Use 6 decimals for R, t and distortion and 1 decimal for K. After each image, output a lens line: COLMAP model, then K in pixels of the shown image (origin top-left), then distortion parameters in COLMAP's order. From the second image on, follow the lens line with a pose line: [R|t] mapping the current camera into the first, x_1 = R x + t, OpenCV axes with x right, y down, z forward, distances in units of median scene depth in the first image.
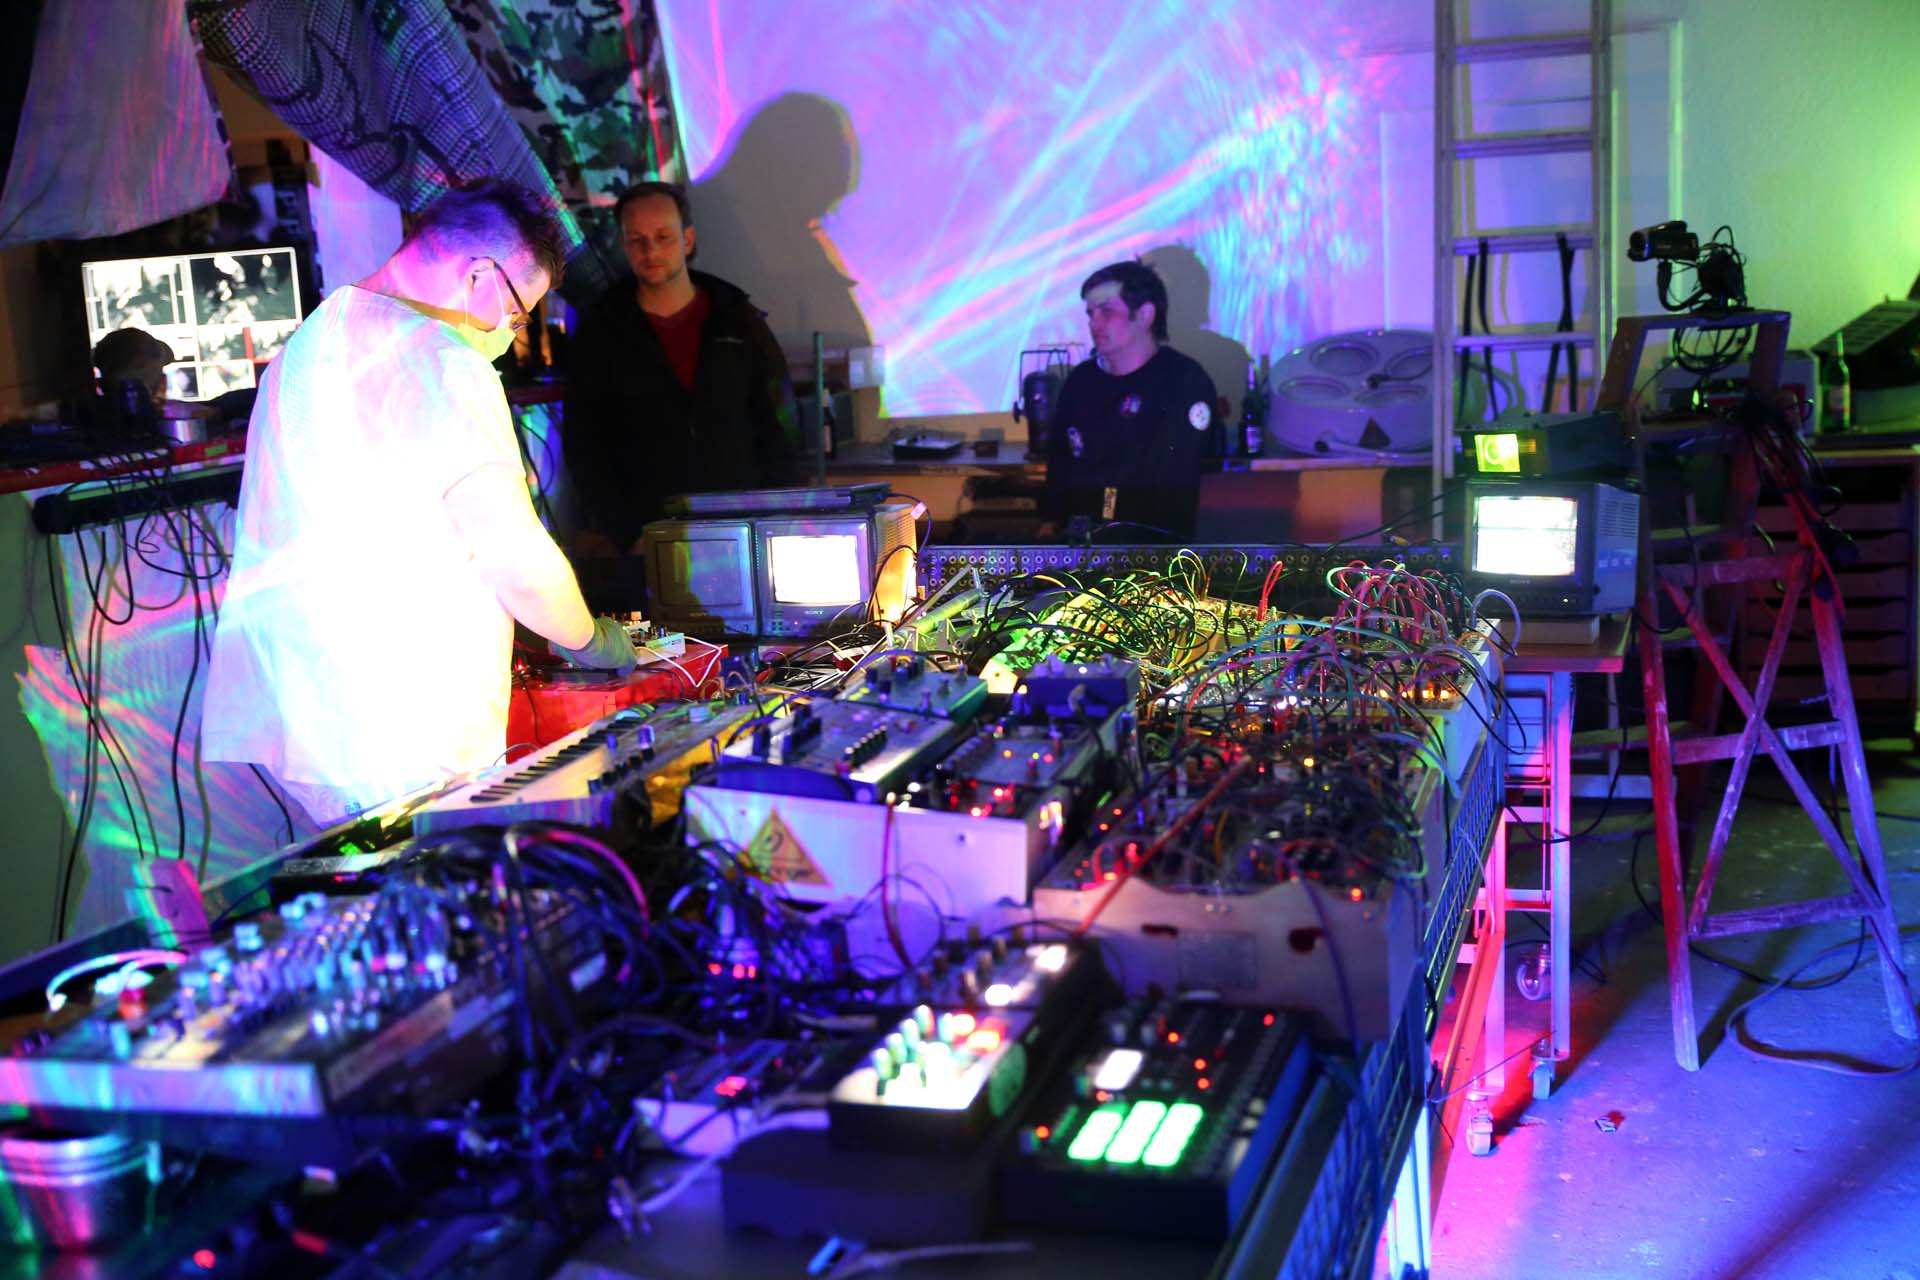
lens RADIAL K [[2241.6, 0, 965.7], [0, 2241.6, 646.7], [0, 0, 1]] dist [-0.029352, 0.000000]
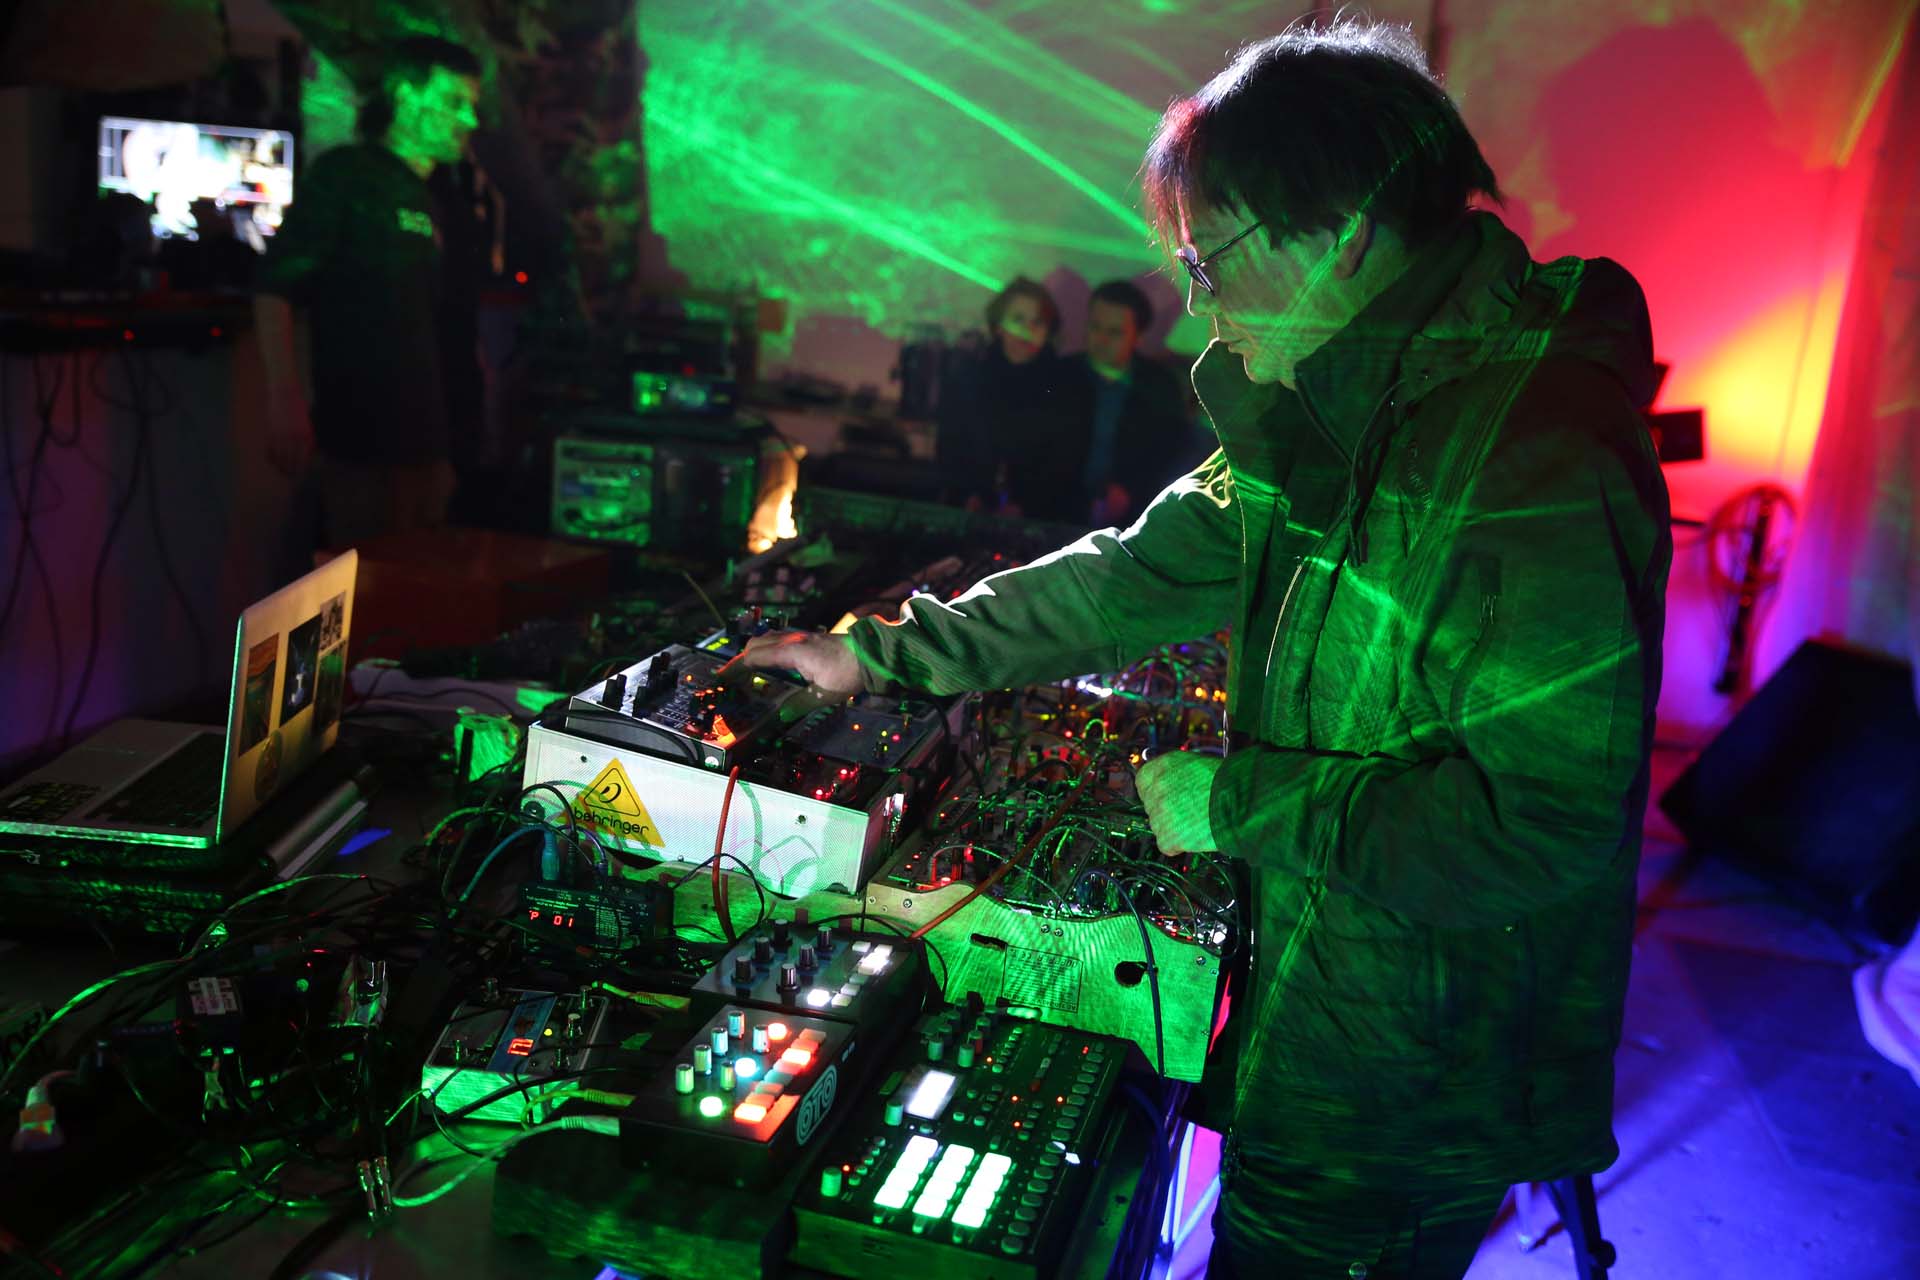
lens RADIAL K [[1748.1, 0, 949.9], [0, 1748.1, 629.1], [0, 0, 1]] dist [0.034485, 0.000000]
pose [[0.987484, 0.135950, 0.079961, -0.010923], [-0.139429, 0.989438, 0.039648, -0.039159], [-0.073726, -0.050301, 0.996009, 0.231790]]
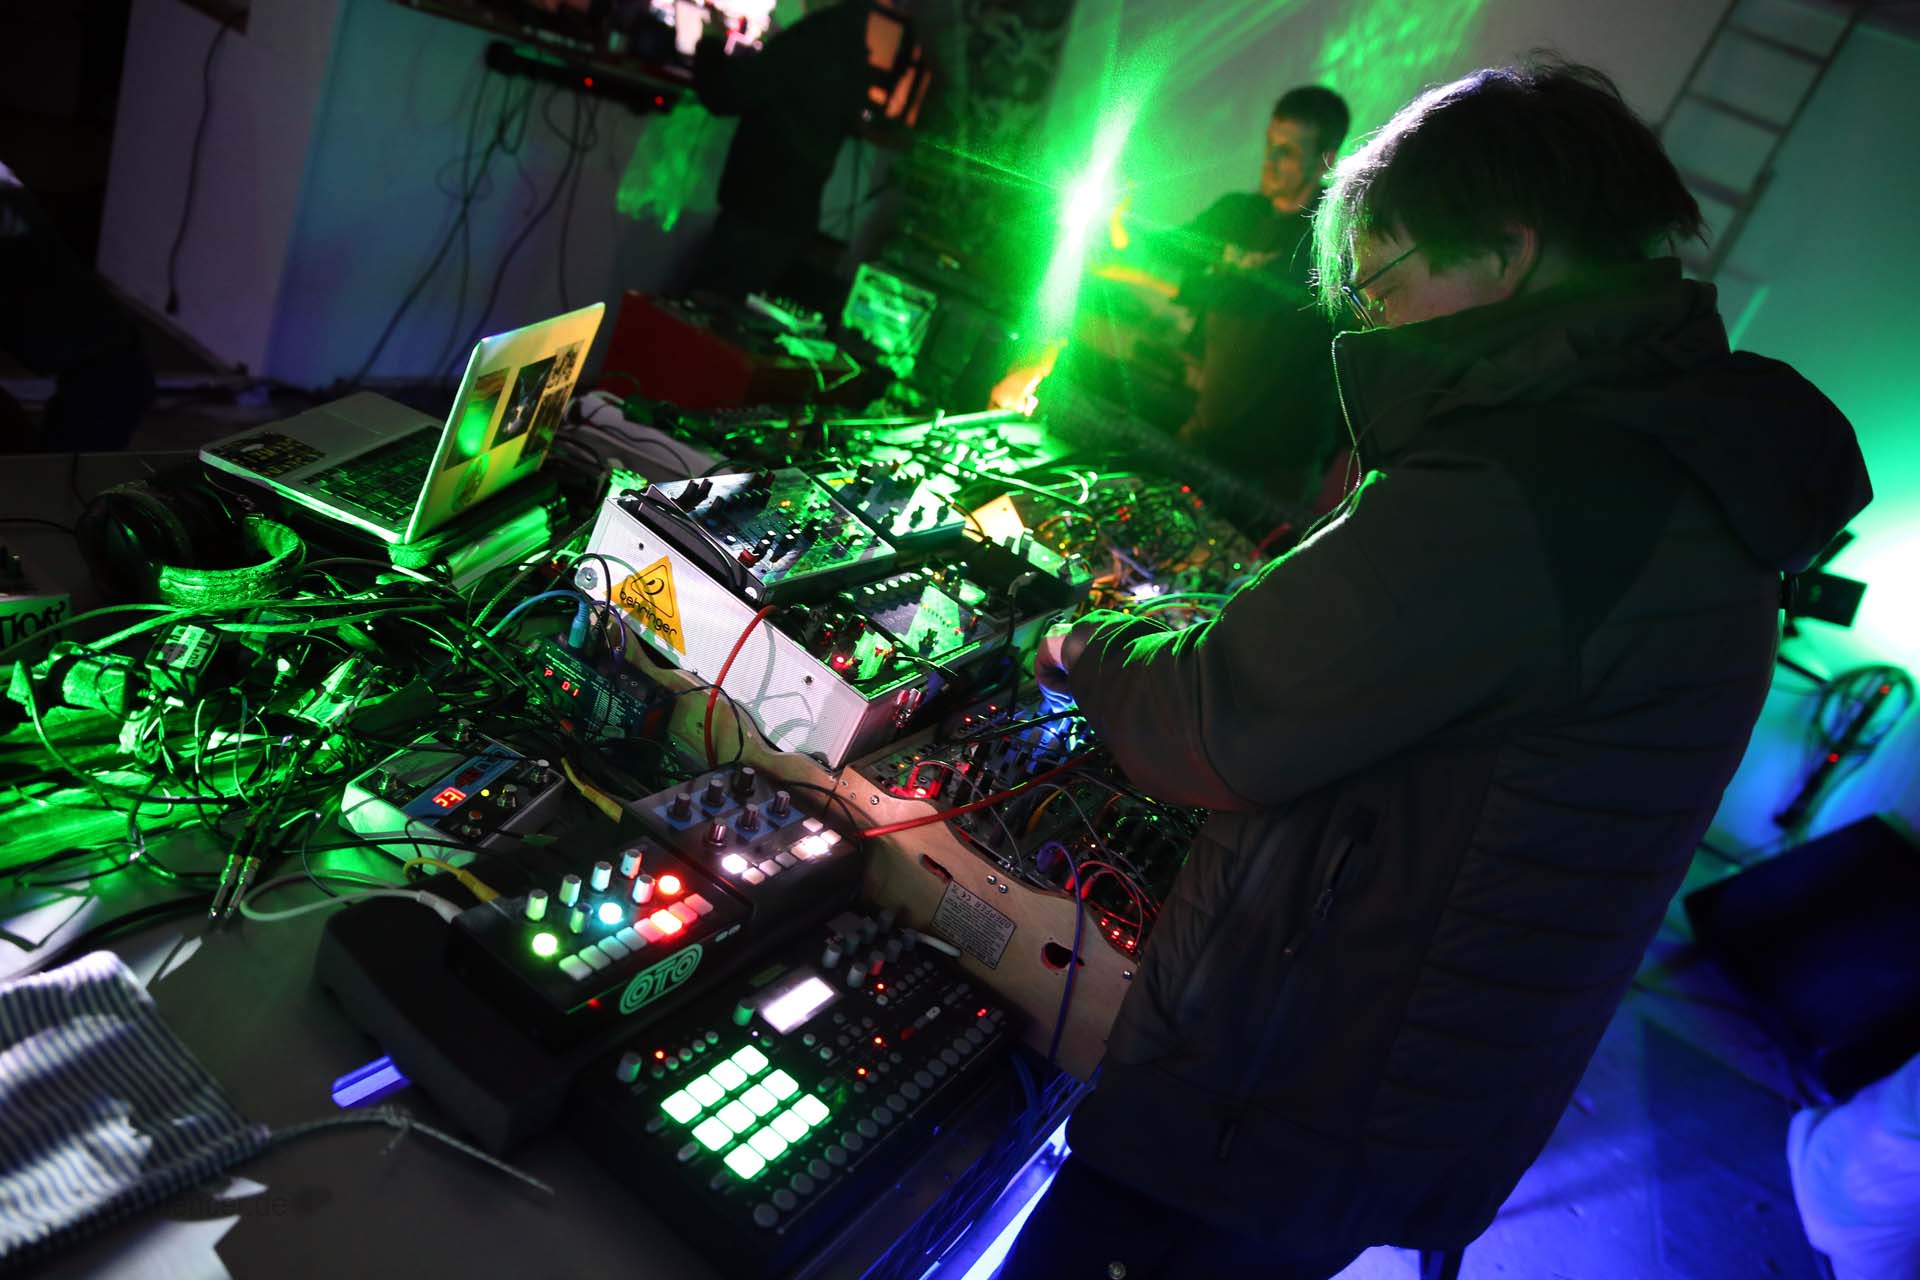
lens RADIAL K [[1361.2, 0, 958.5], [0, 1361.2, 640.2], [0, 0, 1]] dist [-0.072653, 0.010301]
pose [[0.883283, 0.467042, -0.041018, 0.073092], [-0.451611, 0.871062, 0.193126, -0.075310], [0.125928, -0.152061, 0.980316, 0.440451]]
